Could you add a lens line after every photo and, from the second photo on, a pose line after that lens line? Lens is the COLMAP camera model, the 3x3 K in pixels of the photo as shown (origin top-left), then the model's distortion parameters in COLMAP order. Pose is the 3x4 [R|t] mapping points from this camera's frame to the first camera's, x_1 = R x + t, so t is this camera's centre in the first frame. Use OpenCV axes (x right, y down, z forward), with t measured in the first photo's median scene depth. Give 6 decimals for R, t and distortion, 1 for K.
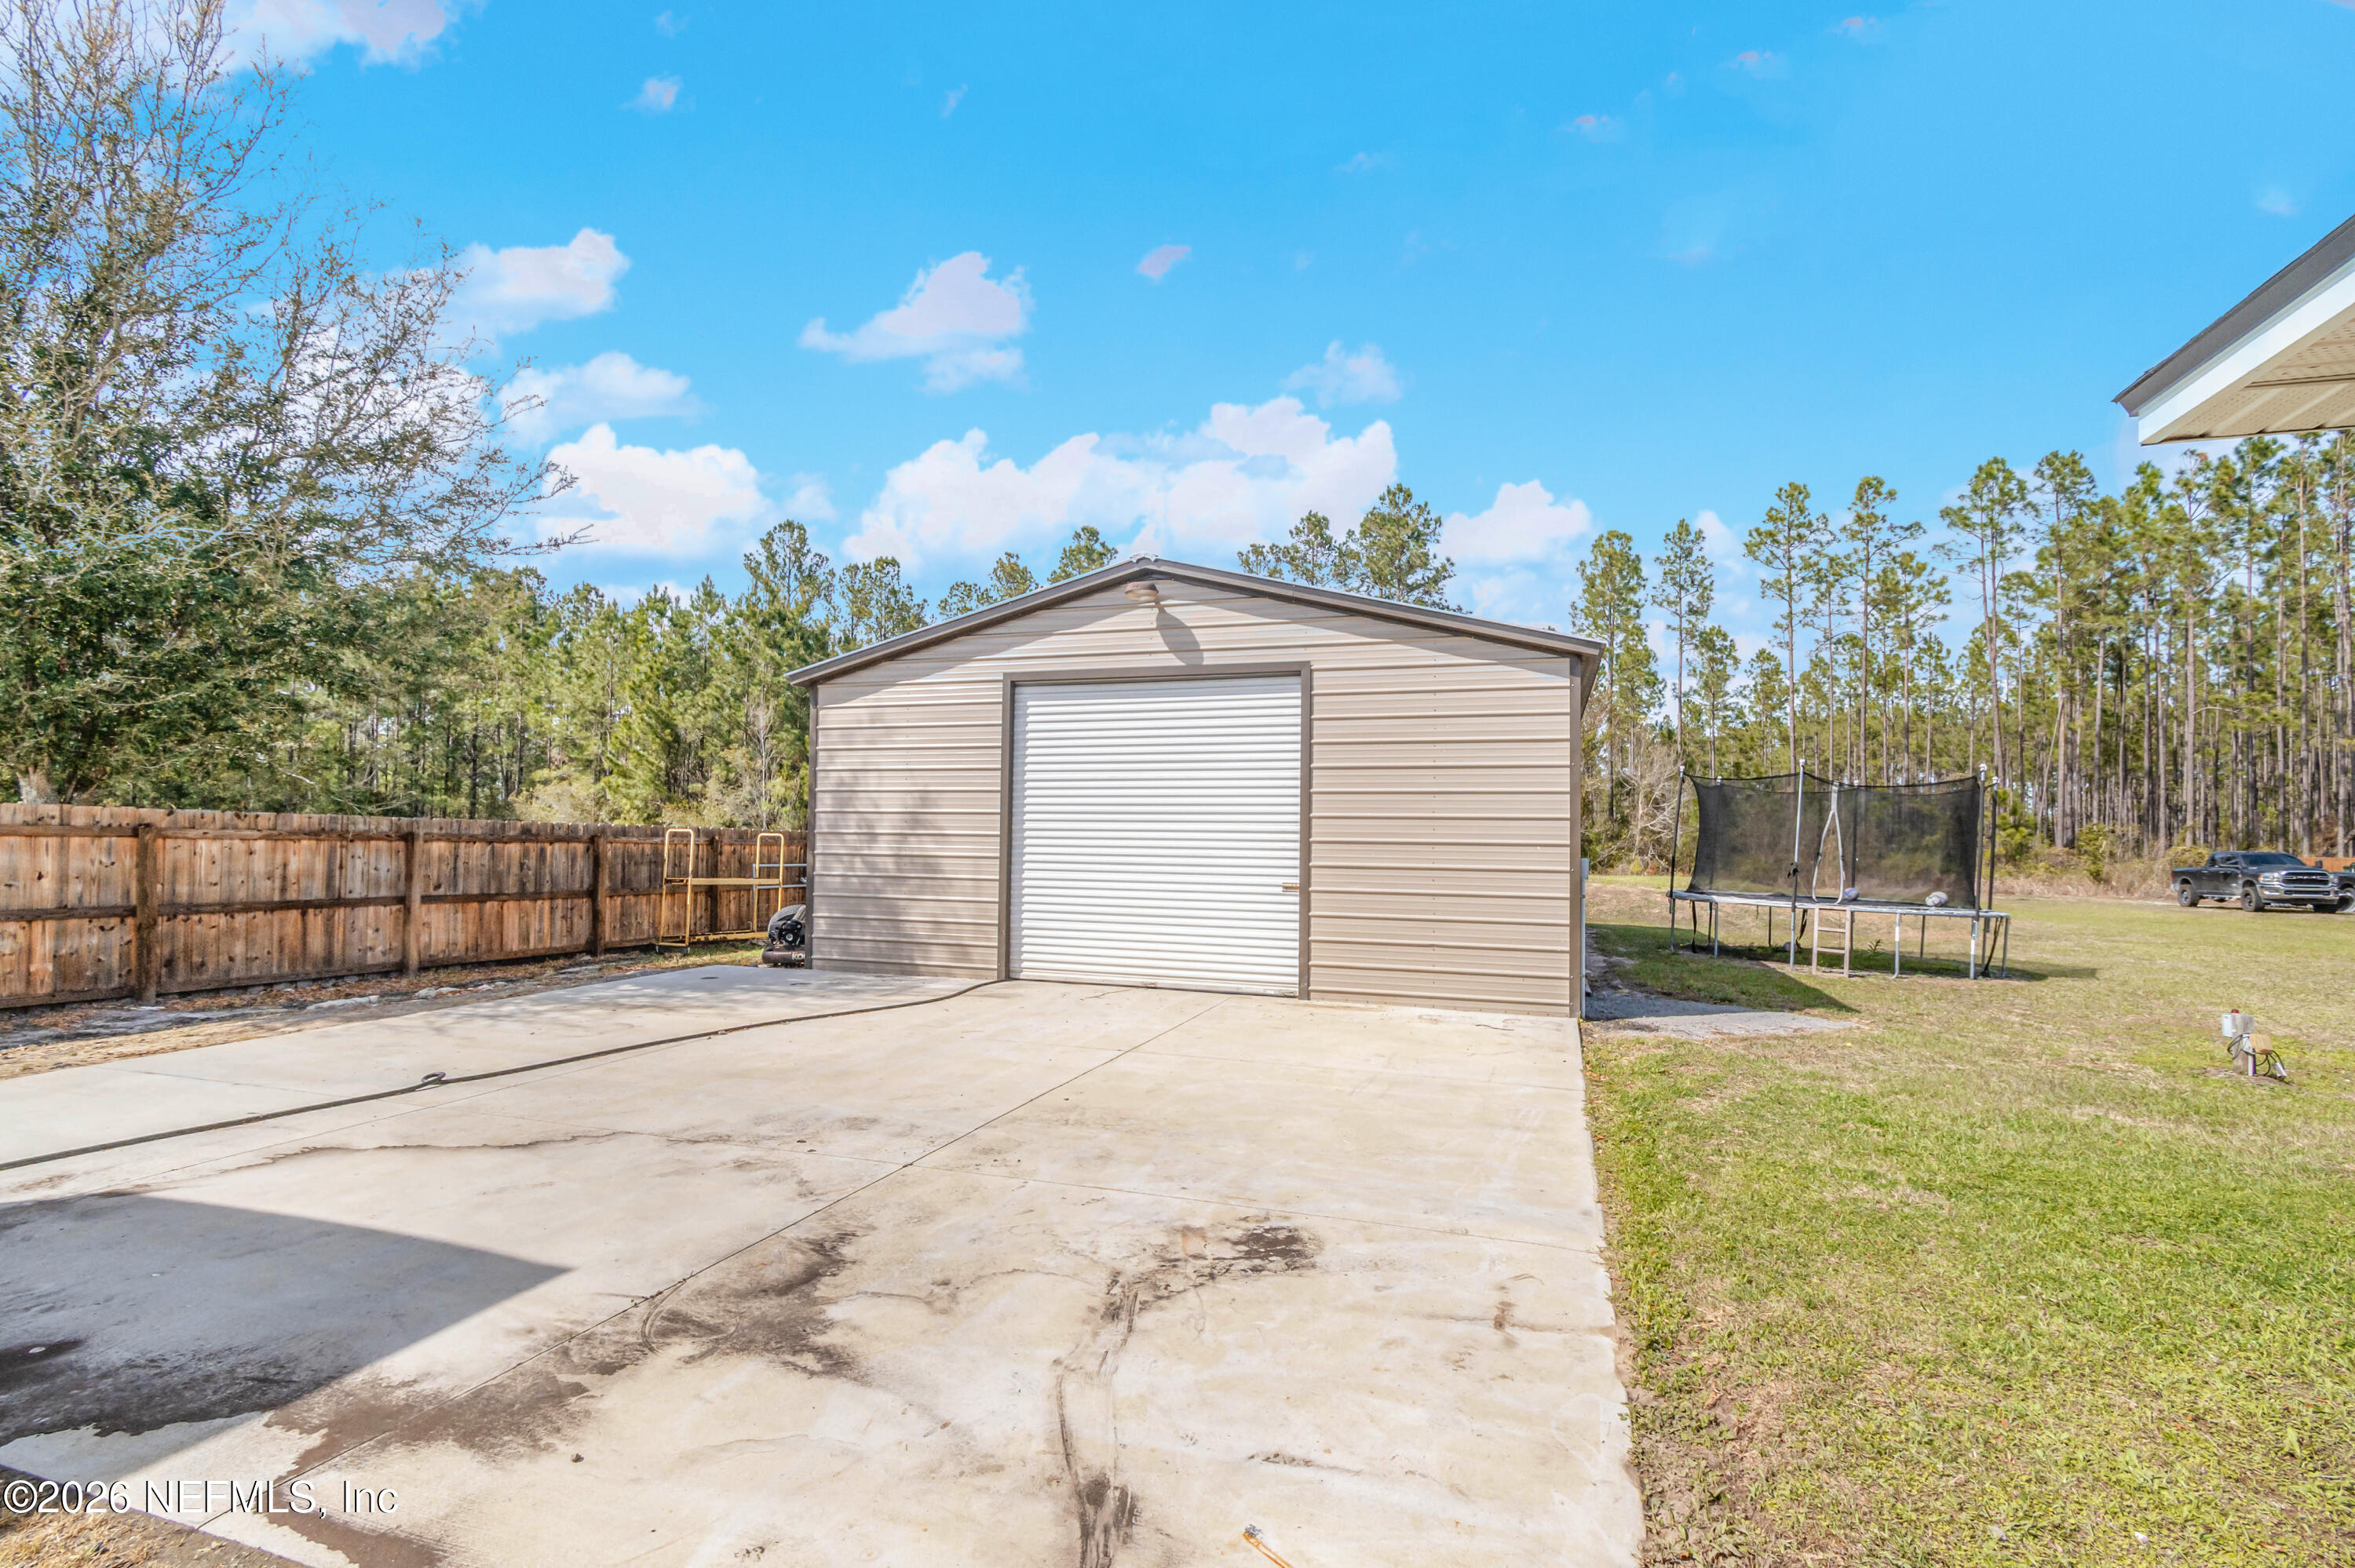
lens RADIAL K [[1065.5, 0, 1179.9], [0, 1065.5, 790.3], [0, 0, 1]] dist [0.007381, -0.000968]
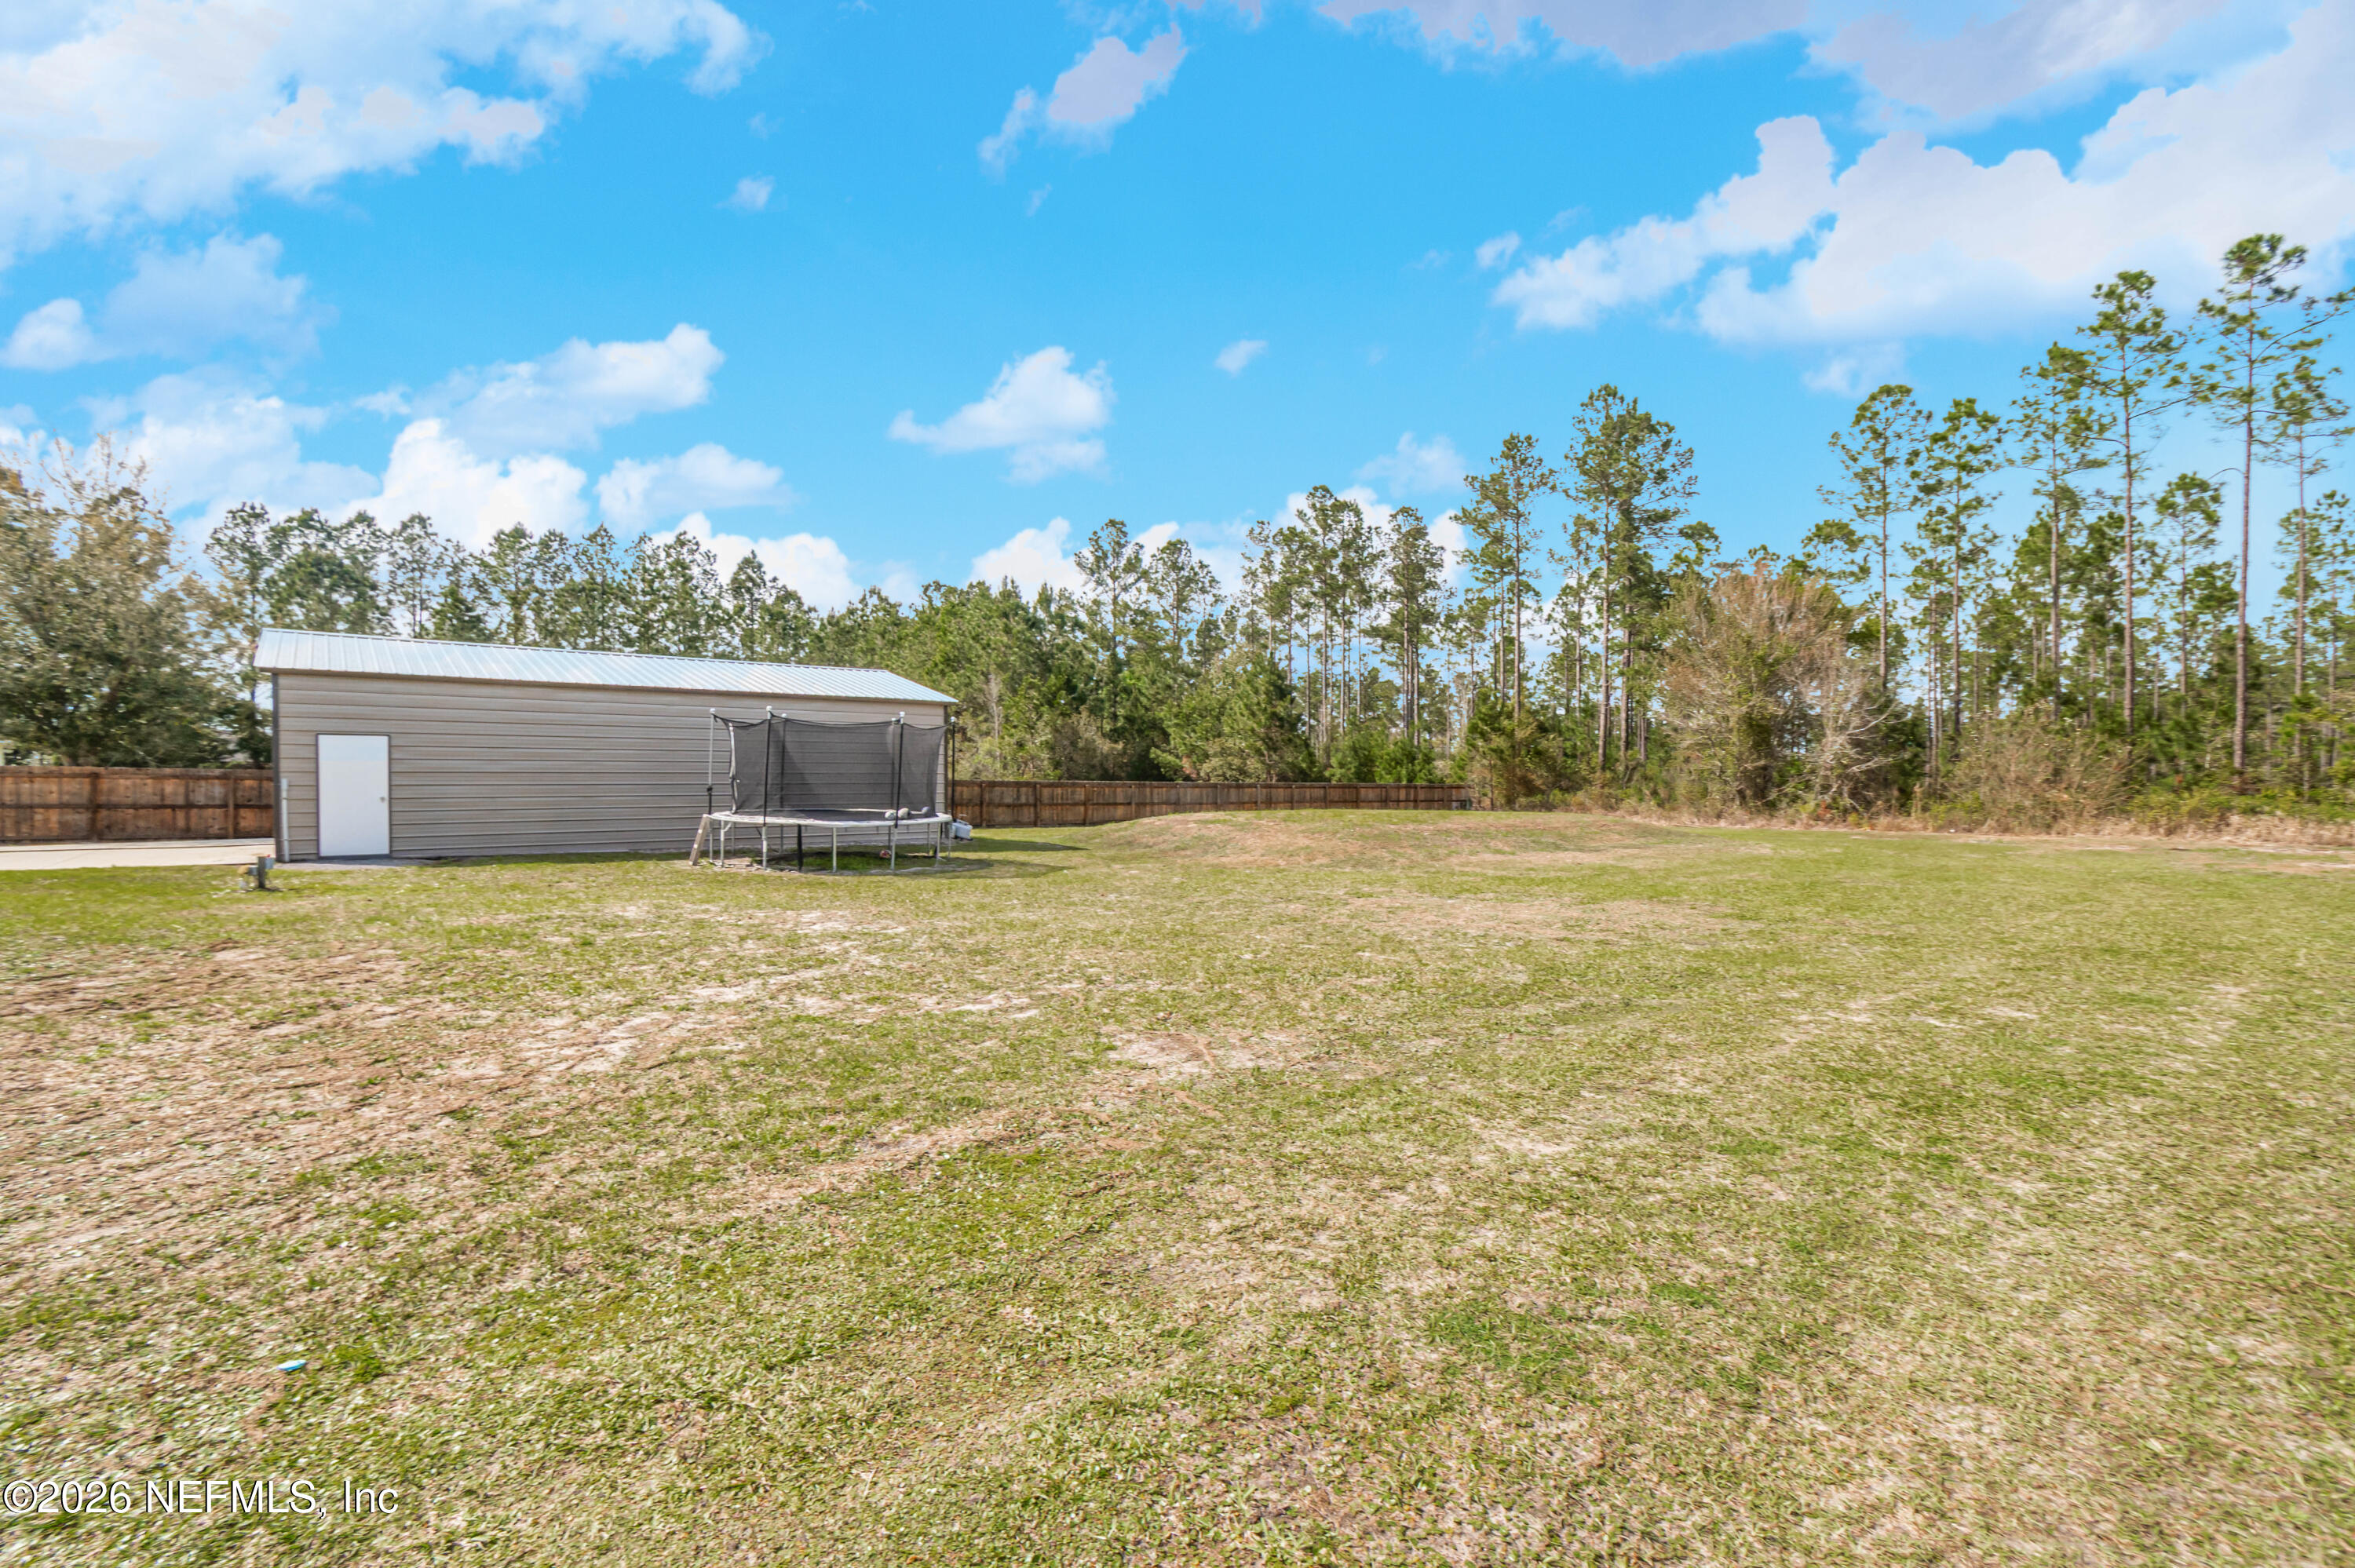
lens RADIAL K [[1046.0, 0, 1169.5], [0, 1046.0, 795.9], [0, 0, 1]] dist [0.006970, -0.004613]
pose [[0.841346, -0.004976, -0.540474, 2.070066], [0.033912, 0.998473, 0.043597, 0.052340], [0.539432, -0.055008, 0.840231, 0.227005]]
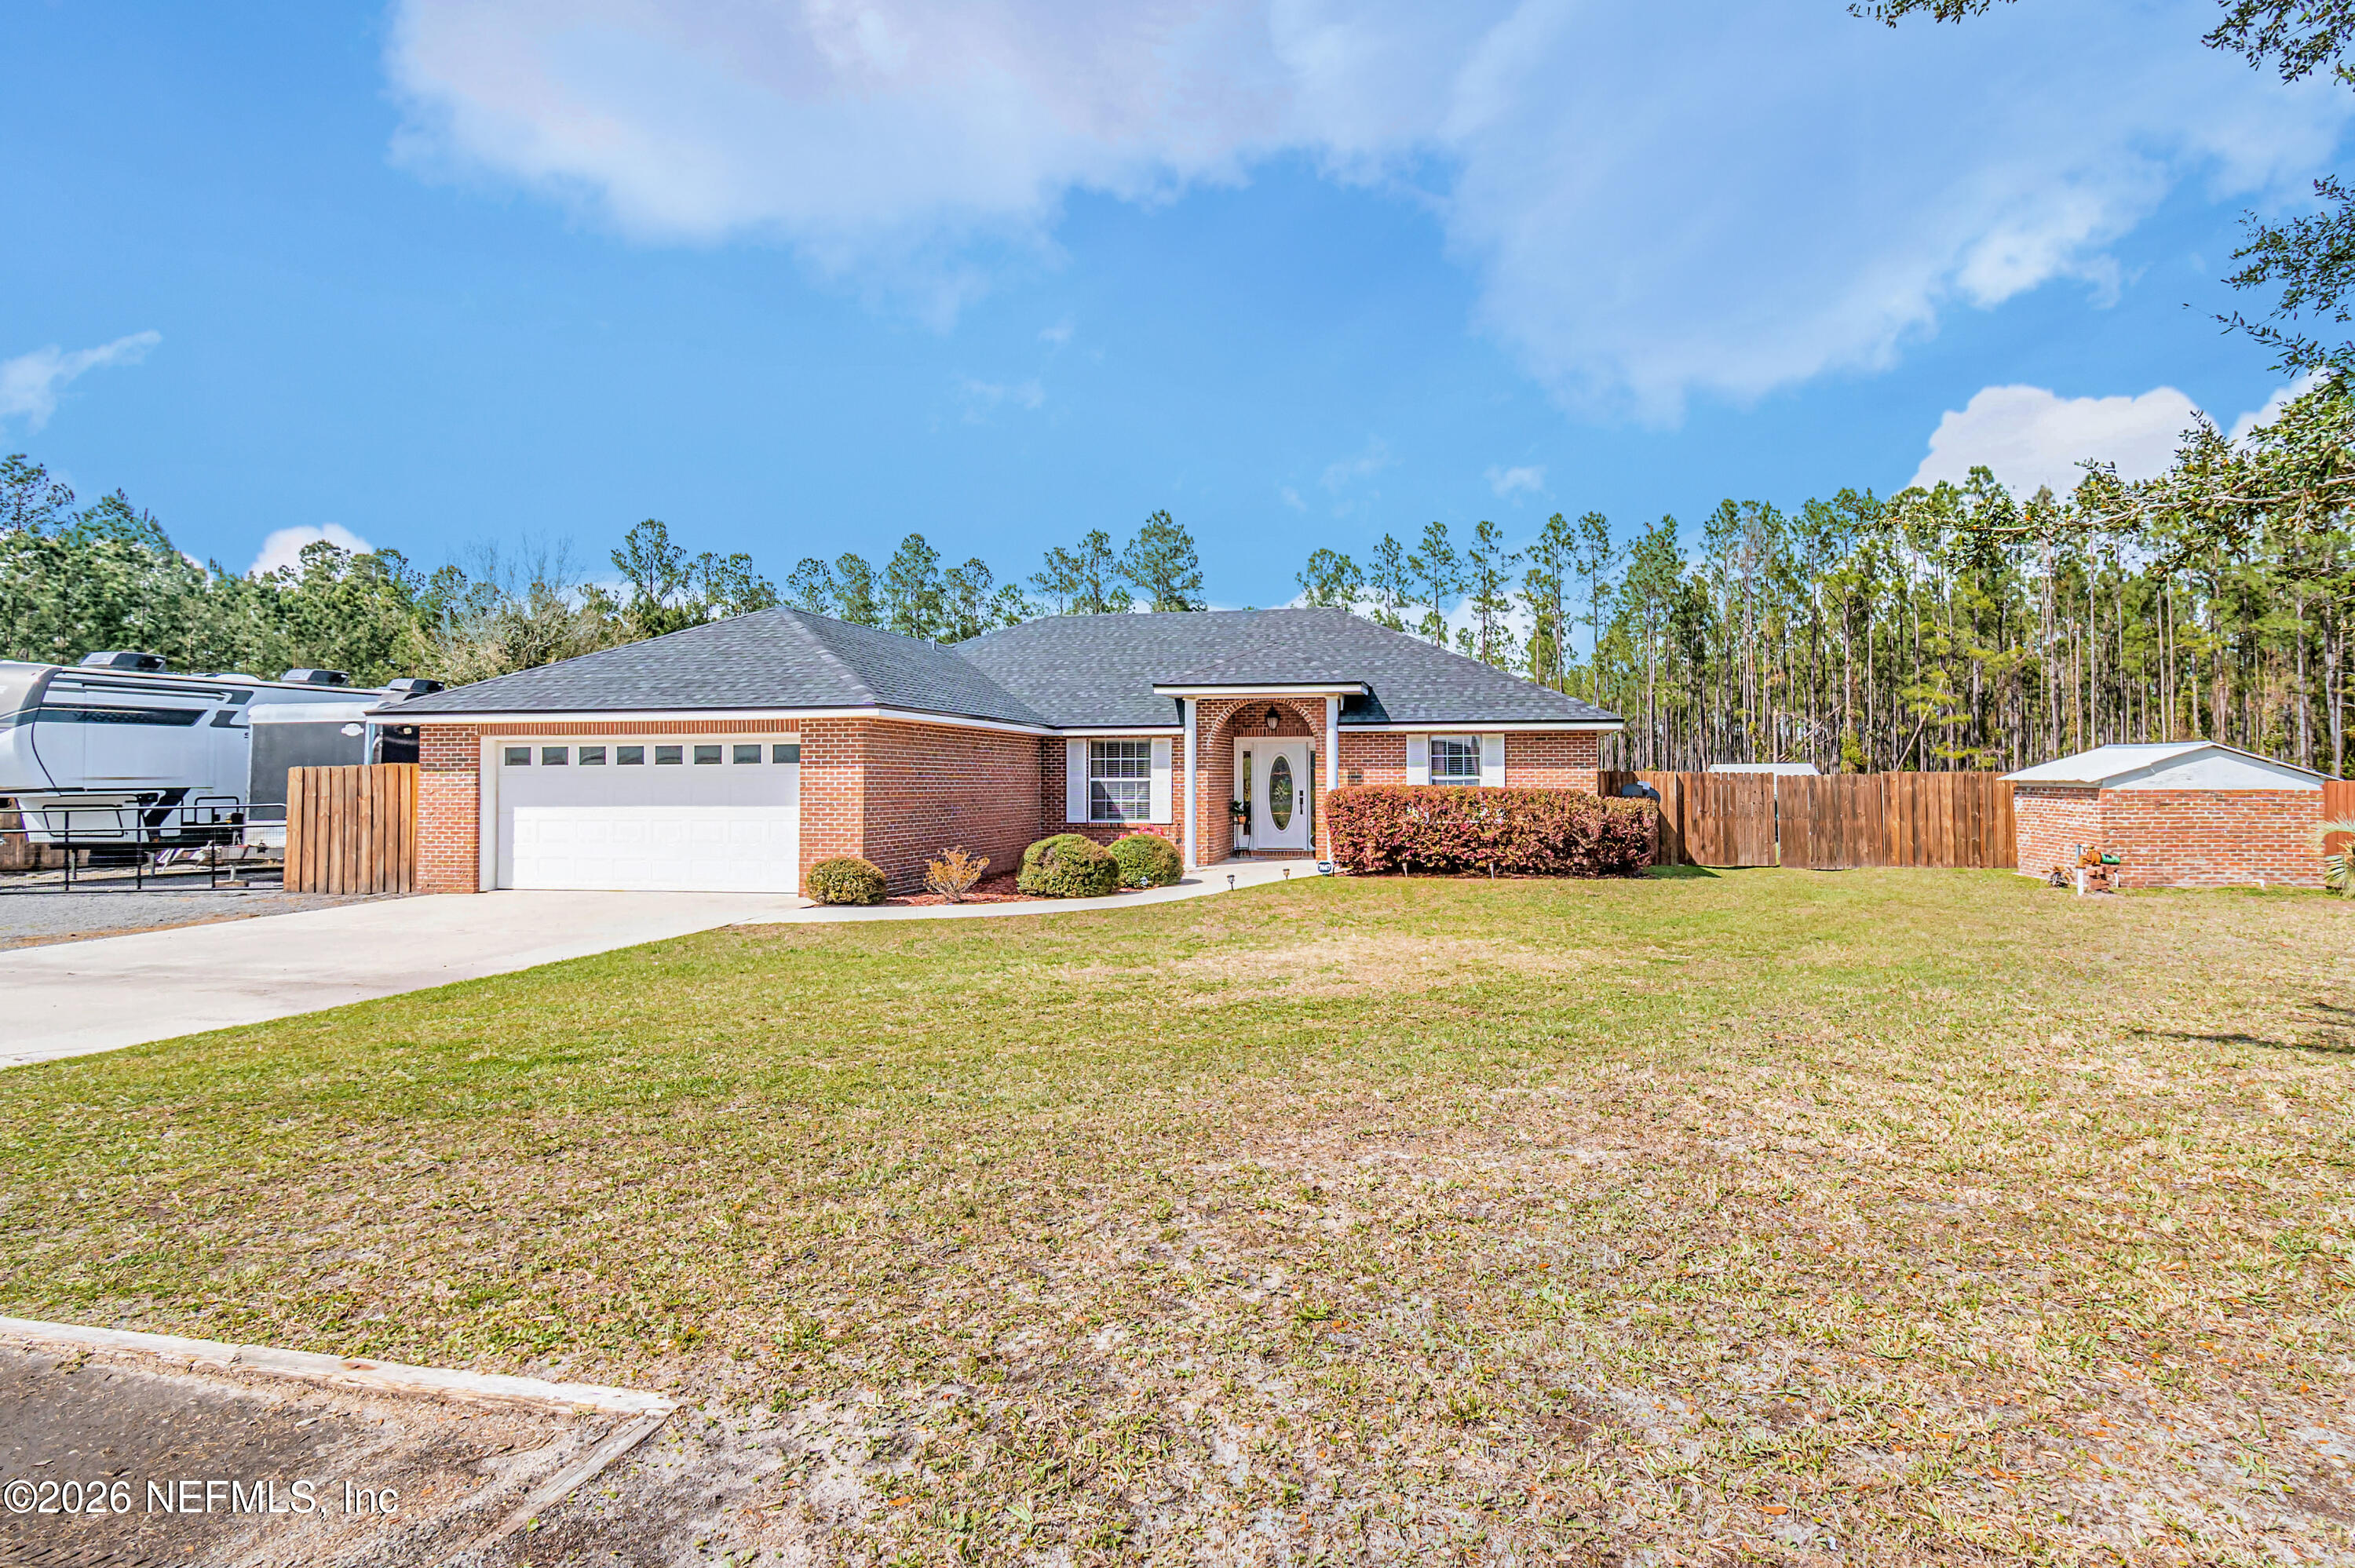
lens RADIAL K [[1215.2, 0, 1260.1], [0, 1215.2, 729.3], [0, 0, 1]] dist [0.006796, -0.002351]
pose [[0.988535, -0.011008, 0.150589, 0.547872], [0.011185, 0.999937, -0.000323, -0.112138], [-0.150576, 0.002004, 0.988596, -2.595306]]
